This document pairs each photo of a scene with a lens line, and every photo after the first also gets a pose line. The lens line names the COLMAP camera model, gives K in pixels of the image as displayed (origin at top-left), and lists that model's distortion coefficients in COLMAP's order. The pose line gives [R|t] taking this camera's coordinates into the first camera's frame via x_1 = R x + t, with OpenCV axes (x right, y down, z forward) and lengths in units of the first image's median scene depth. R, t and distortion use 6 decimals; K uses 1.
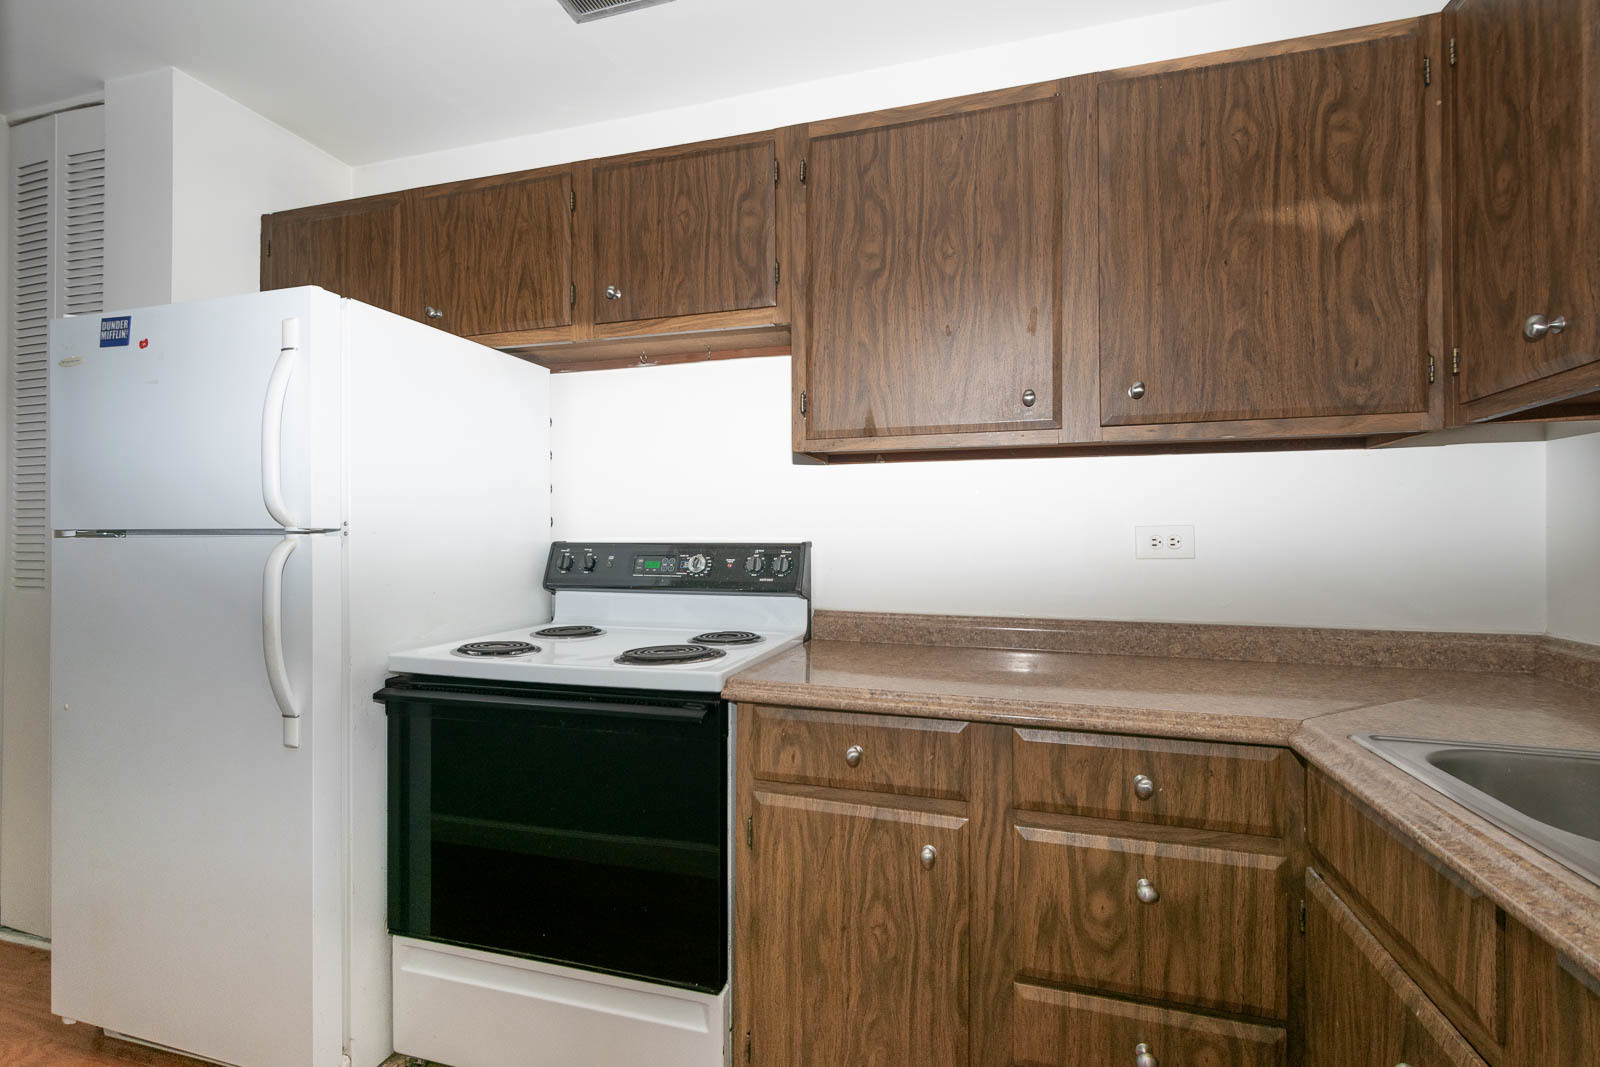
lens RADIAL K [[739.1, 0, 801.8], [0, 739.1, 541.5], [0, 0, 1]] dist [0.002870, -0.000118]
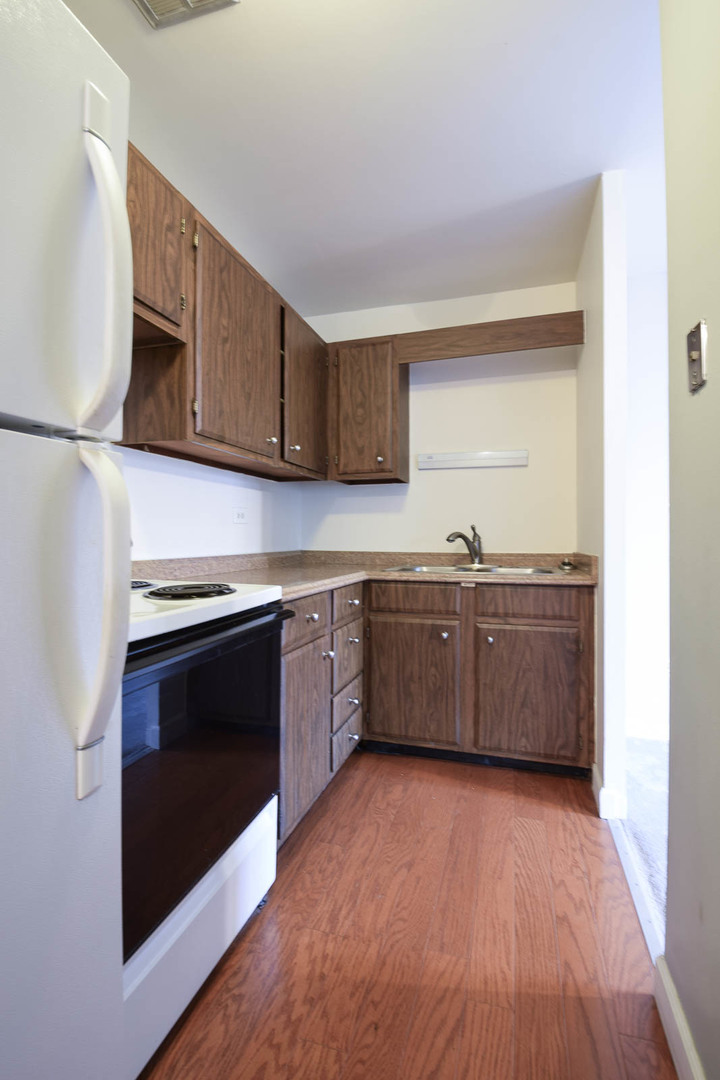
lens RADIAL K [[498.9, 0, 360.4], [0, 498.9, 535.3], [0, 0, 1]] dist [0.002870, -0.000118]
pose [[0.005514, 0.000543, 0.999985, -0.999617], [-0.006766, 0.999977, -0.000506, 0.059629], [-0.999962, -0.006763, 0.005518, 0.718008]]
